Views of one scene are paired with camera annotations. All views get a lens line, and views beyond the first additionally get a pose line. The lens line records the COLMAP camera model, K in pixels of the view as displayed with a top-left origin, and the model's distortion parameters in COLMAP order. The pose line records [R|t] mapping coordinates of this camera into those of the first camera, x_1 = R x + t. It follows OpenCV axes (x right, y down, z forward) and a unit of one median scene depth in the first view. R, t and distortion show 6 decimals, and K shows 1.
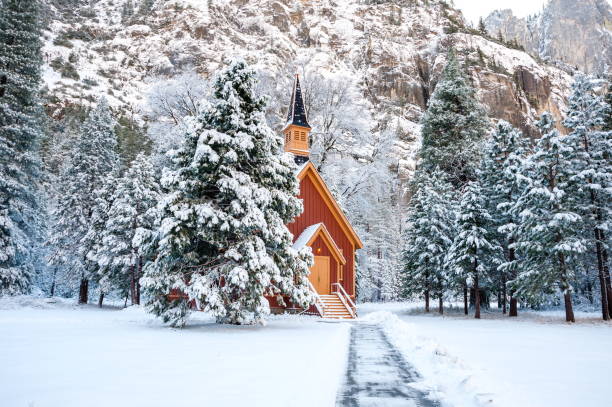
lens RADIAL K [[441.6, 0, 306.4], [0, 441.6, 212.9], [0, 0, 1]] dist [-0.160551, 0.150147]
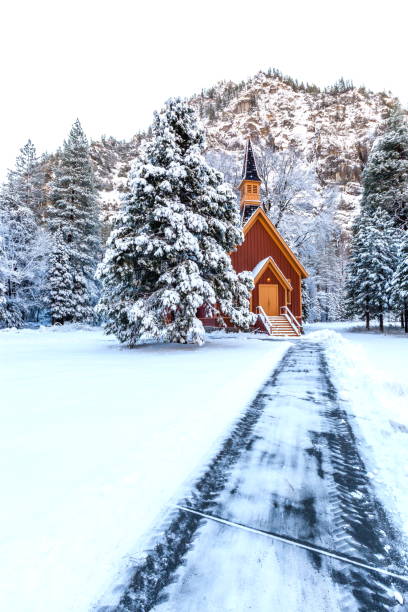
lens RADIAL K [[265.5, 0, 201.8], [0, 265.5, 305.6], [0, 0, 1]] dist [-0.000407, -0.000065]
pose [[0.961009, -0.030115, -0.274872, 0.047047], [0.066973, 0.989804, 0.125708, 0.047028], [0.268284, -0.139215, 0.953228, 0.228542]]
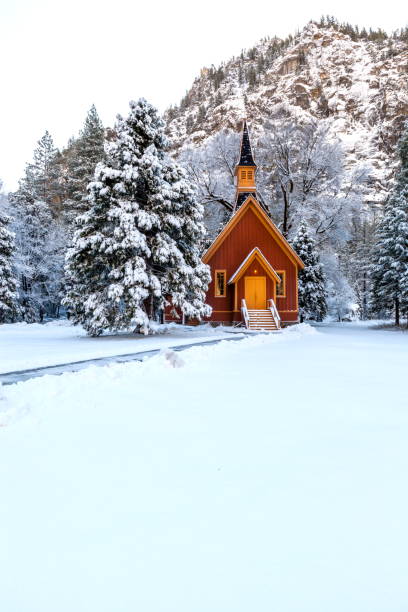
lens RADIAL K [[301.7, 0, 201.5], [0, 301.7, 304.2], [0, 0, 1]] dist [-0.001642, -0.000919]
pose [[0.915930, -0.029408, -0.400260, 0.196325], [0.087297, 0.988032, 0.127172, 0.051661], [0.391730, -0.151422, 0.907535, 0.199455]]
